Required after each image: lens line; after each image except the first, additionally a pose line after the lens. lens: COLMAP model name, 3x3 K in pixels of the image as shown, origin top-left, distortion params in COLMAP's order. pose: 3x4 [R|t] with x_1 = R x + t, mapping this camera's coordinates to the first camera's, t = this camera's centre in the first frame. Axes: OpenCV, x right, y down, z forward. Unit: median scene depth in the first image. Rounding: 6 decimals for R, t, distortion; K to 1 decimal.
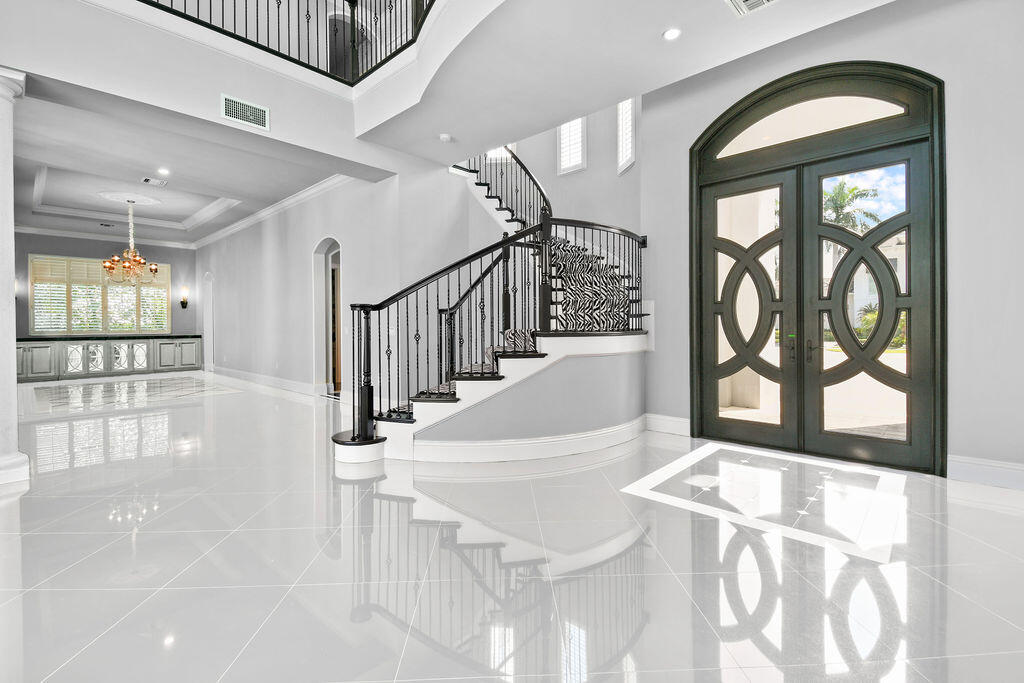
lens RADIAL K [[457.3, 0, 509.2], [0, 457.3, 336.4], [0, 0, 1]] dist [-0.001115, -0.000652]
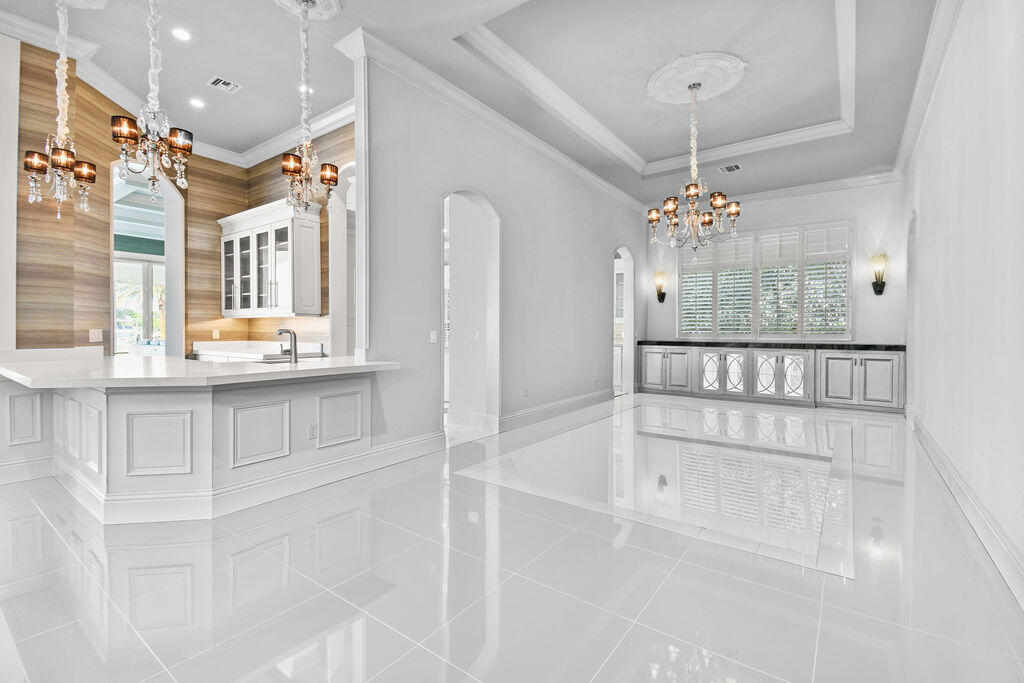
lens RADIAL K [[457.3, 0, 509.2], [0, 457.3, 336.4], [0, 0, 1]] dist [-0.001115, -0.000652]
pose [[0.115408, 0.024239, -0.993022, -0.255868], [-0.025009, 0.999456, 0.021490, -0.013505], [0.993003, 0.022354, 0.115951, 0.564267]]
